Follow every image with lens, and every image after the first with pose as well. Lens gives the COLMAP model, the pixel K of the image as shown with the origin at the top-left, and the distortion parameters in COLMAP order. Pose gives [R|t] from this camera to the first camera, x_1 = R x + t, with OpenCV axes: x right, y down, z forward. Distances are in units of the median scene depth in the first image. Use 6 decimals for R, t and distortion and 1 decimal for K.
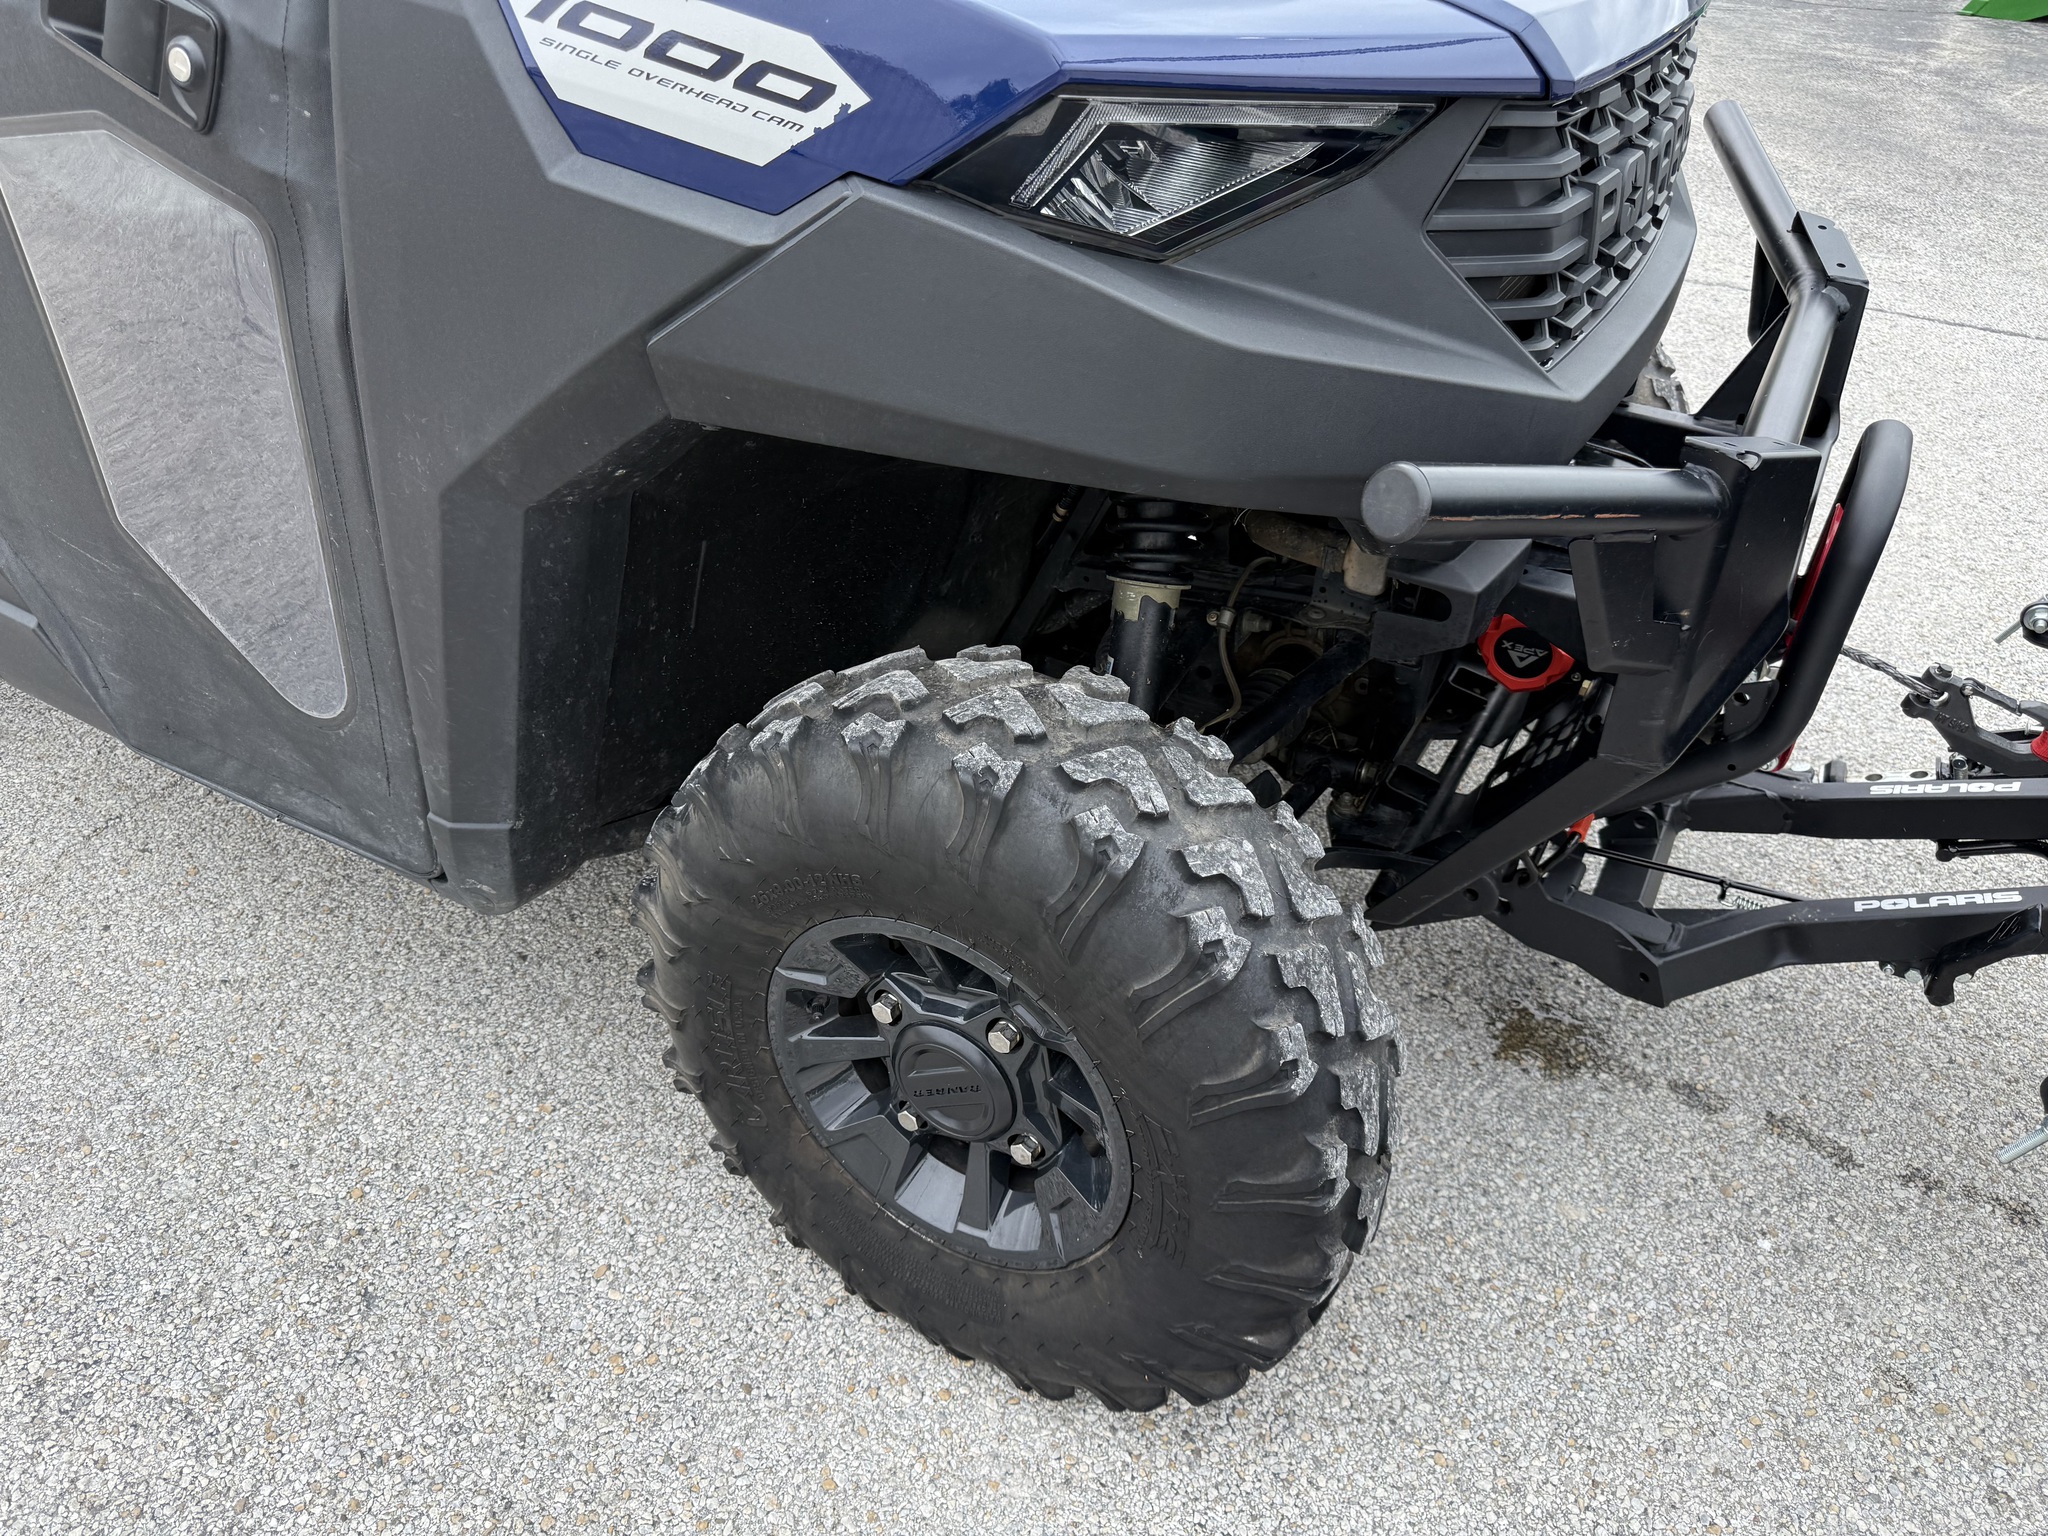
lens RADIAL K [[1424.8, 0, 993.8], [0, 1424.8, 798.7], [0, 0, 1]] dist [0.032376, -0.029740]
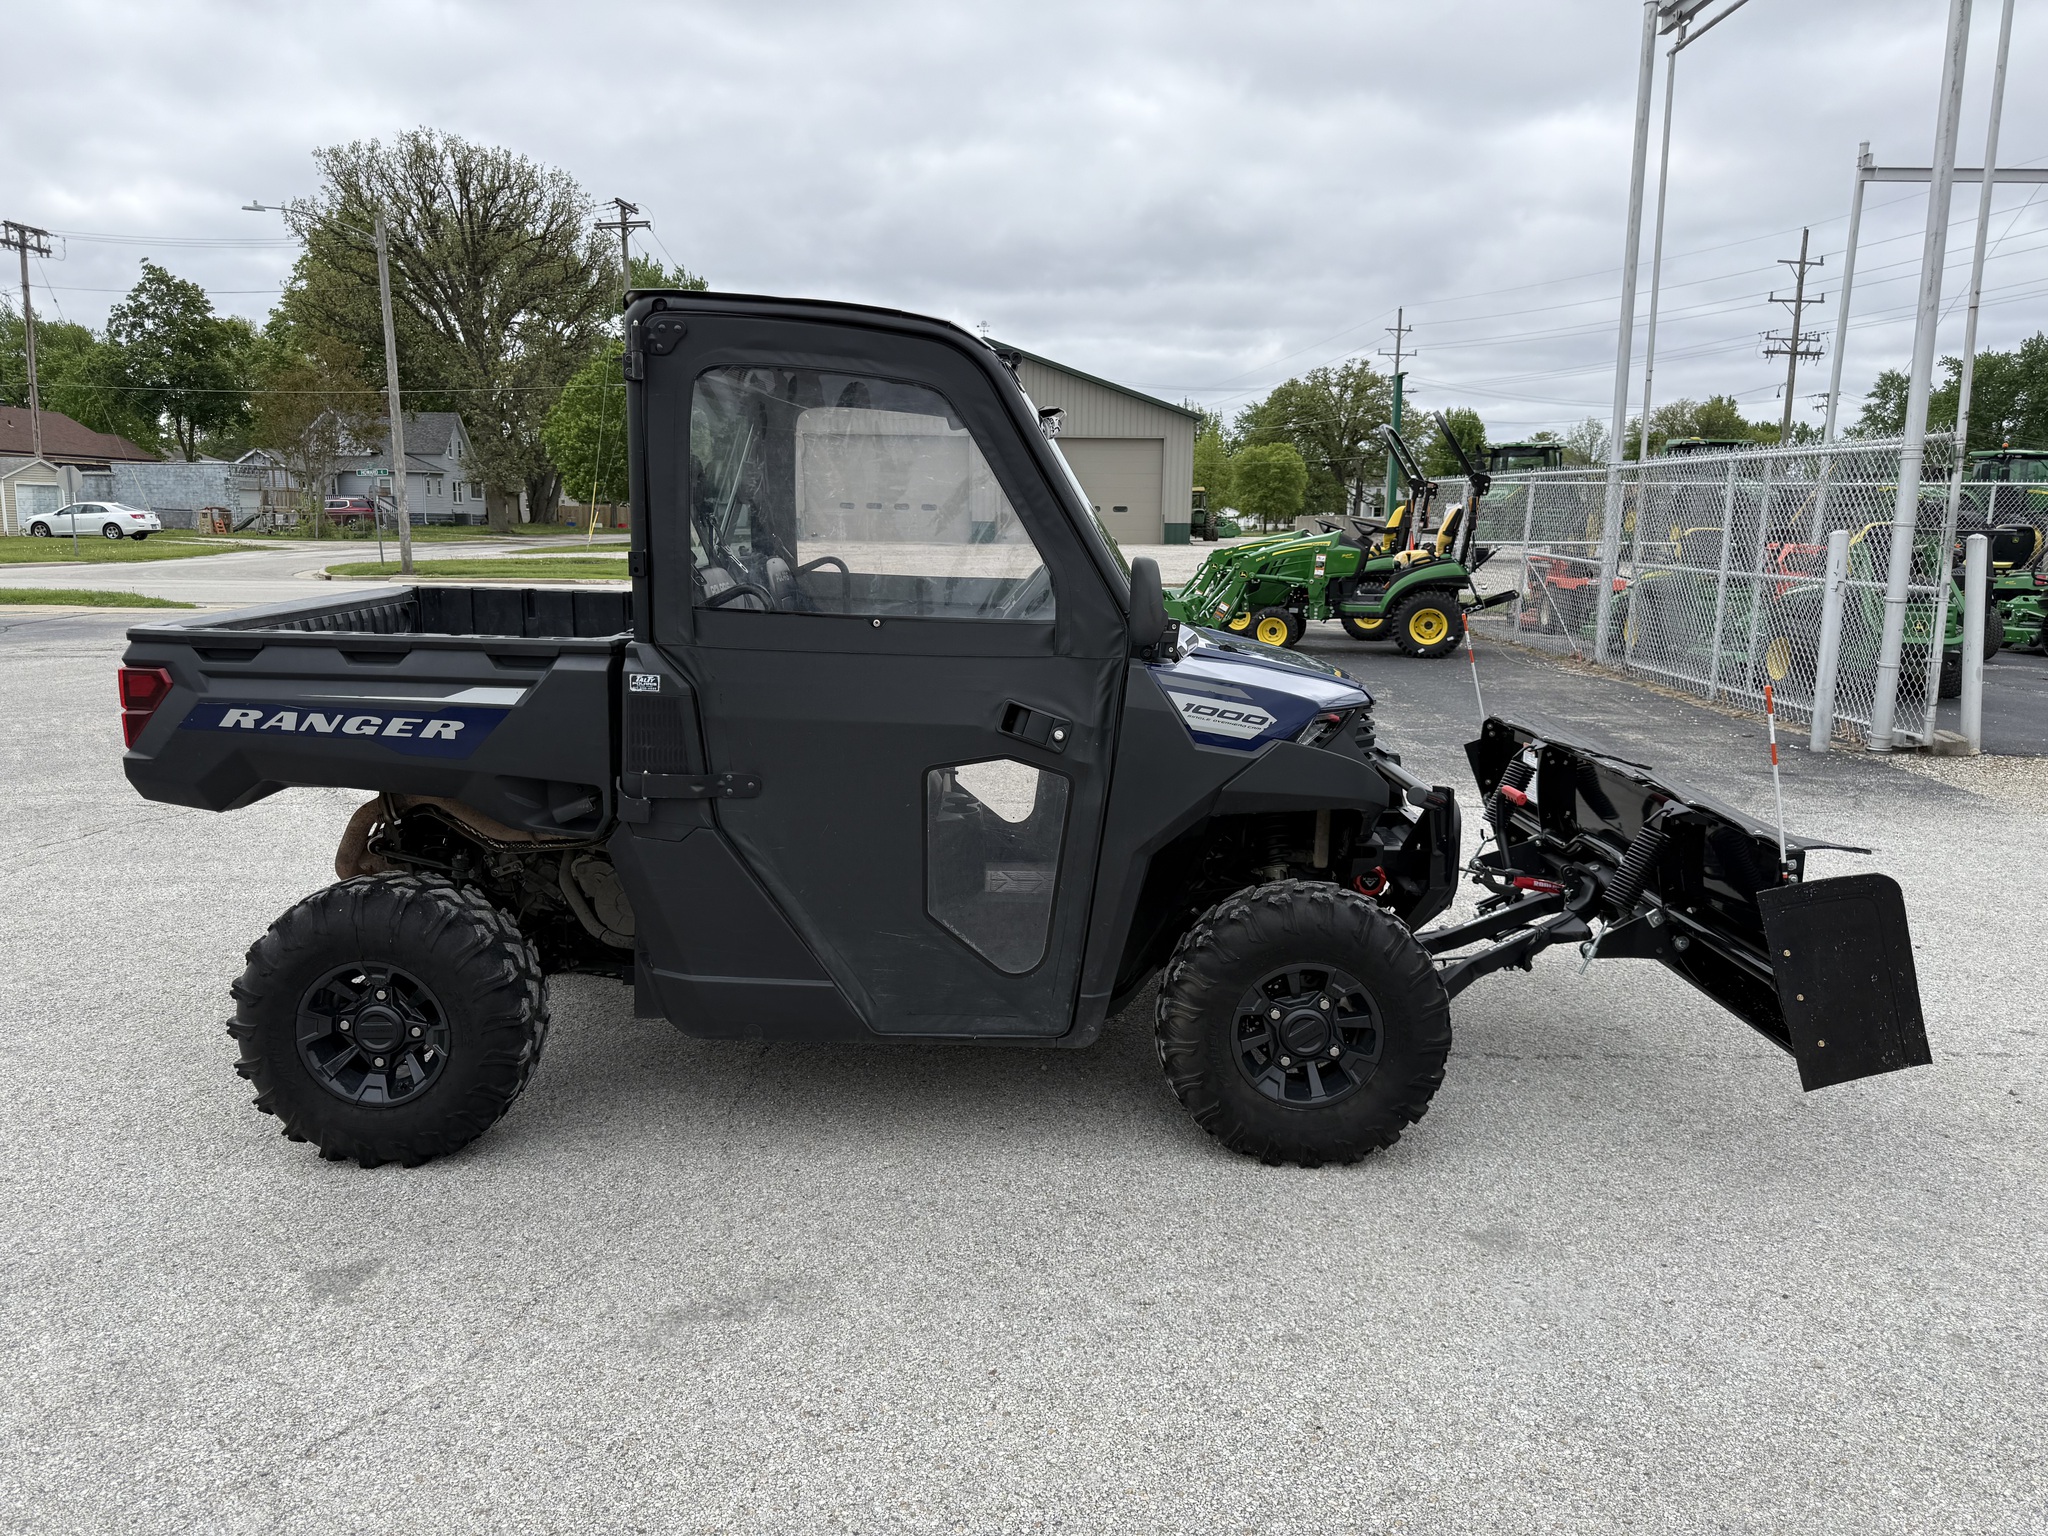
lens RADIAL K [[1424.8, 0, 993.8], [0, 1424.8, 798.7], [0, 0, 1]] dist [0.032376, -0.029740]
pose [[0.875387, -0.121197, 0.467984, -2.059486], [0.299091, 0.896324, -0.327336, 0.592666], [-0.379793, 0.426515, 0.820879, -1.436196]]
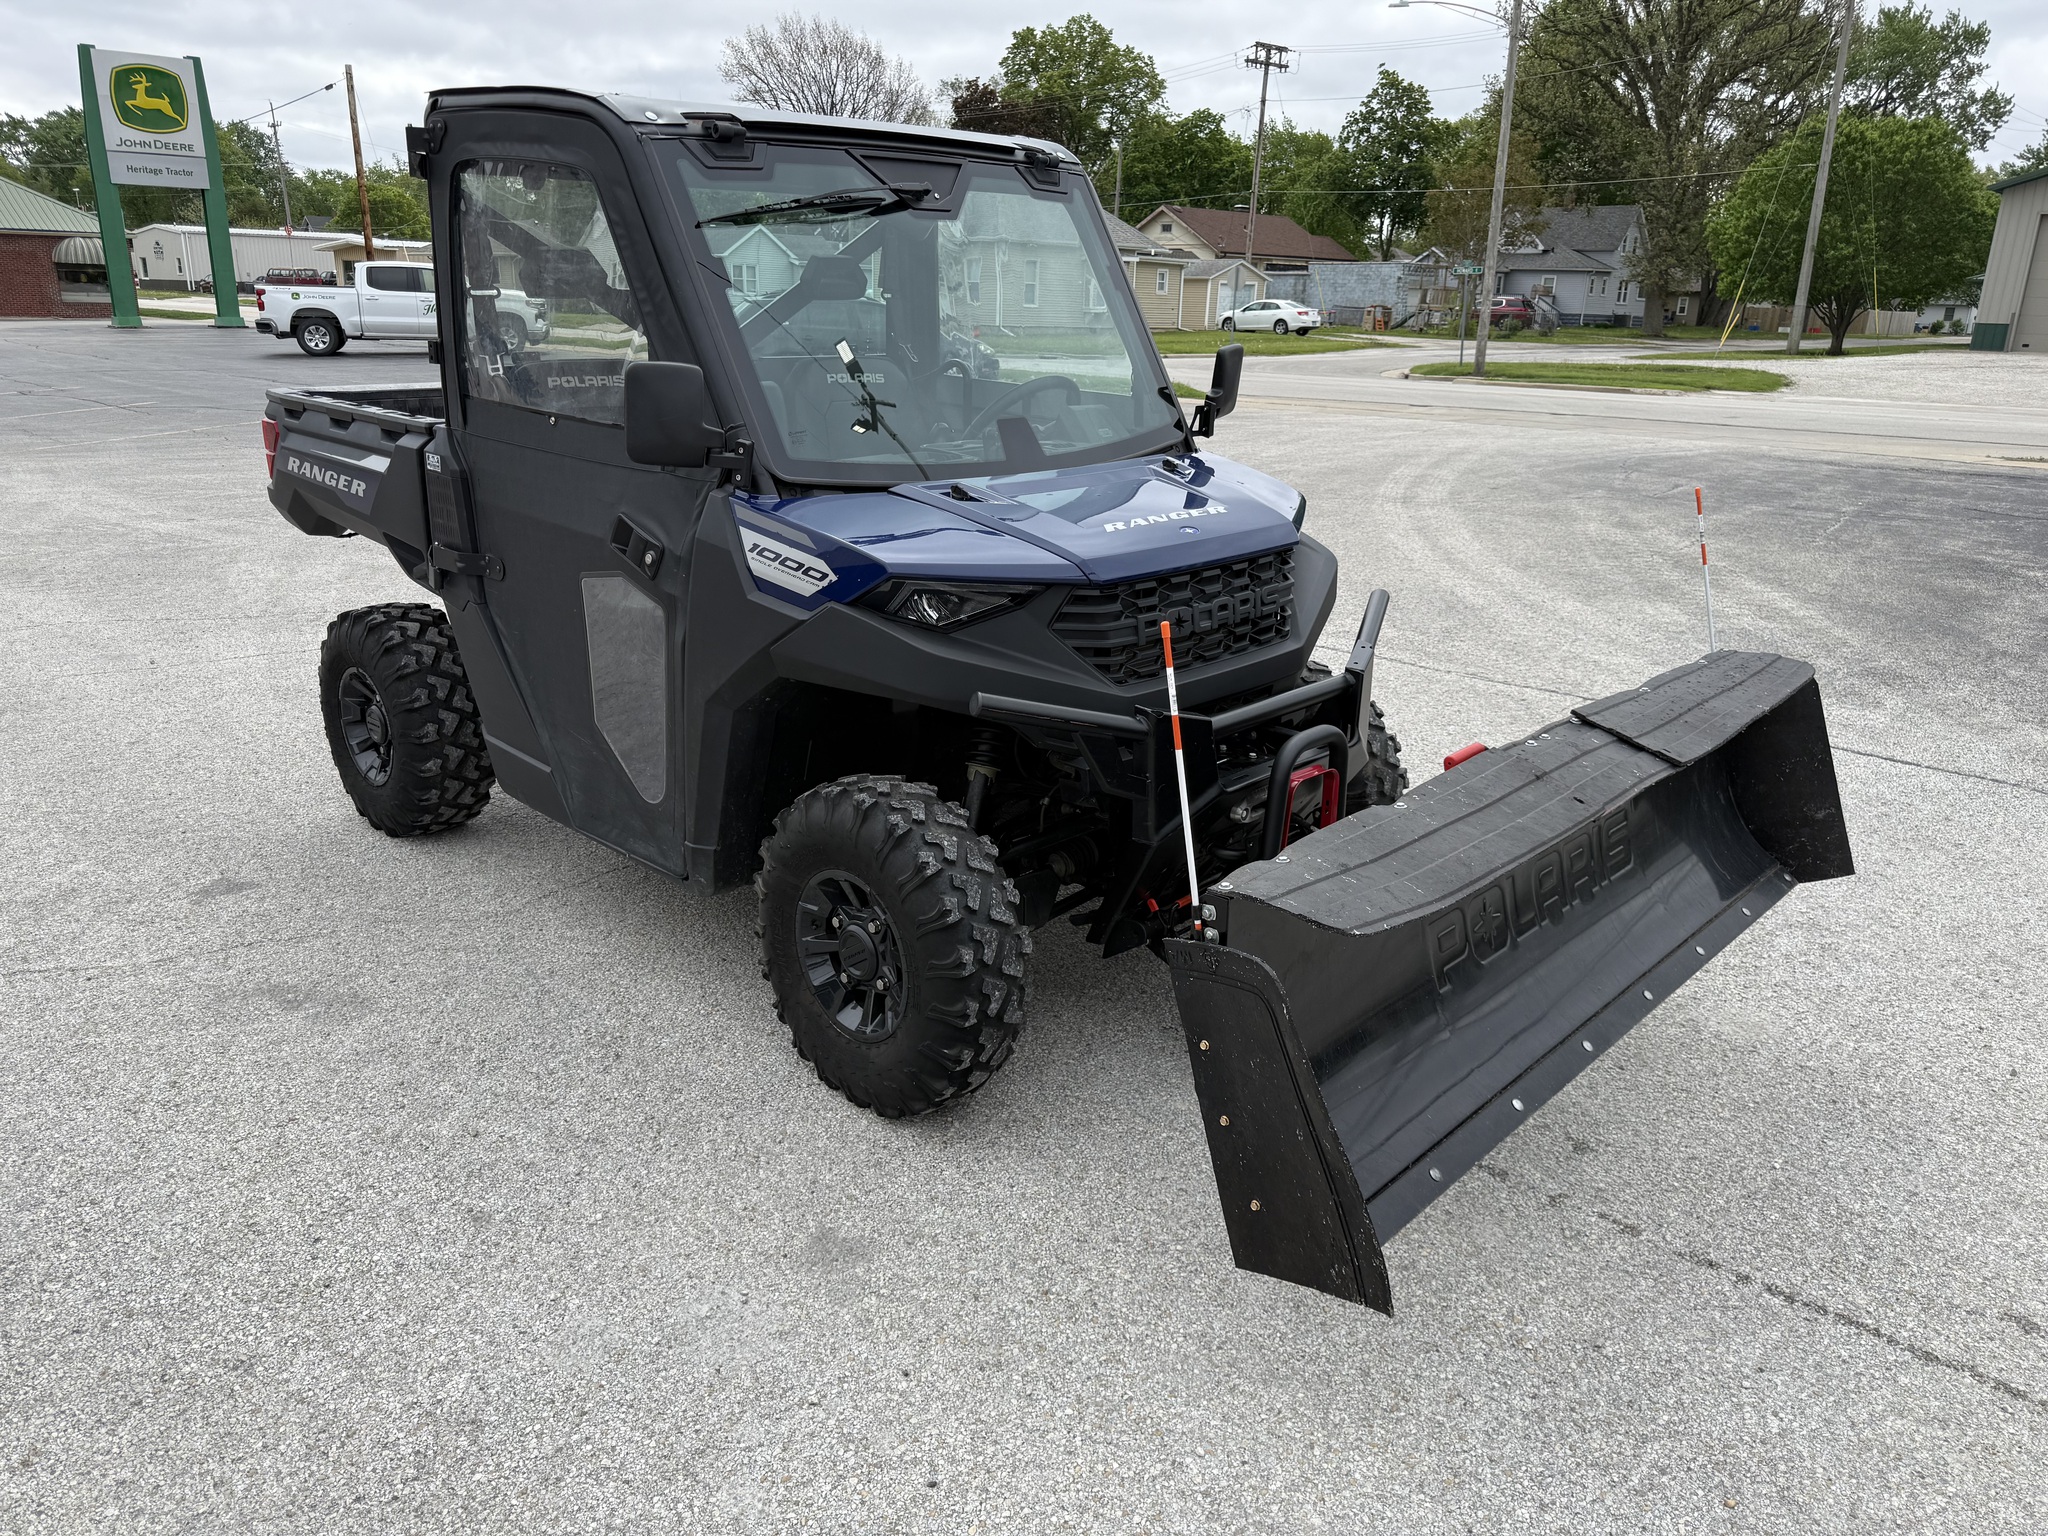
lens RADIAL K [[1440.2, 0, 1022.7], [0, 1440.2, 772.6], [0, 0, 1]] dist [0.009659, -0.006370]
pose [[0.968843, 0.066262, -0.238648, 0.882374], [-0.135615, 0.948196, -0.287286, 0.633848], [0.207249, 0.310699, 0.927639, -1.412337]]
